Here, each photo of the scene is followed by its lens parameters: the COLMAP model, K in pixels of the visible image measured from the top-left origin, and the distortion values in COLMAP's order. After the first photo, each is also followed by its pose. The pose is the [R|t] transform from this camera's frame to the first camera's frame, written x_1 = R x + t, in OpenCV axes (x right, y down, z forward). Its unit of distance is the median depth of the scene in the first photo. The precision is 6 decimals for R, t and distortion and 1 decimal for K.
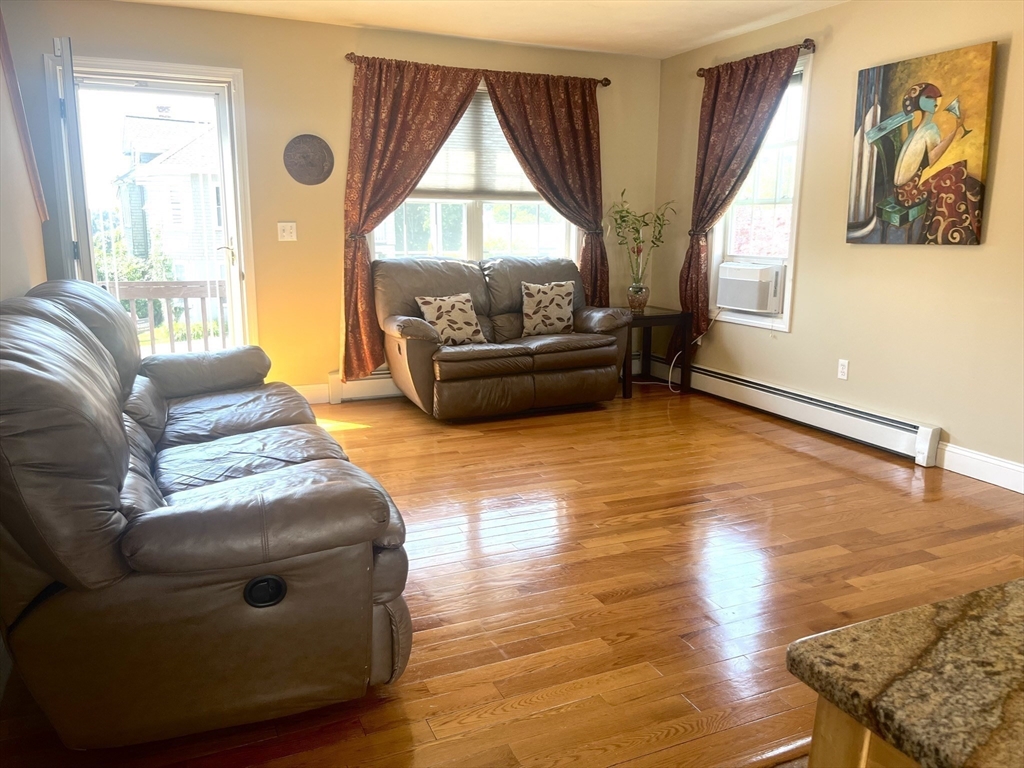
lens RADIAL K [[784.6, 0, 511.1], [0, 784.6, 380.5], [0, 0, 1]] dist [0.011153, -0.006327]
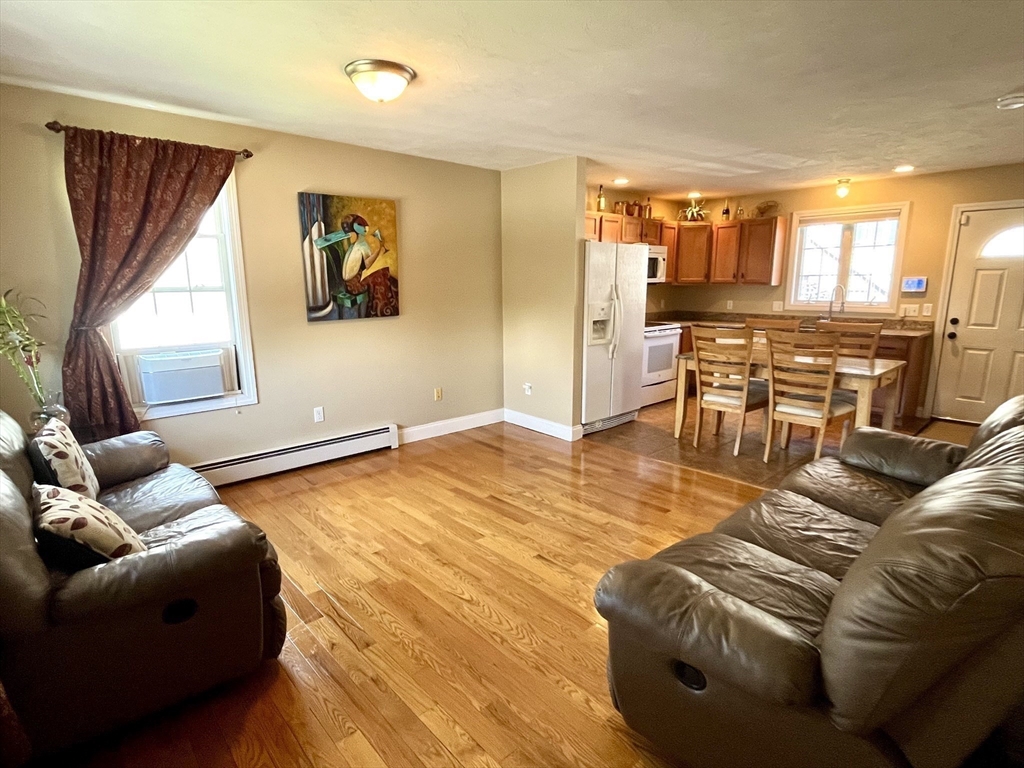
lens RADIAL K [[545.6, 0, 510.0], [0, 545.6, 387.0], [0, 0, 1]] dist [0.002880, 0.000291]
pose [[-0.308086, -0.197715, 0.930587, -0.610785], [0.185005, 0.947042, 0.262460, -0.276671], [-0.933197, 0.253023, -0.255192, 1.050035]]
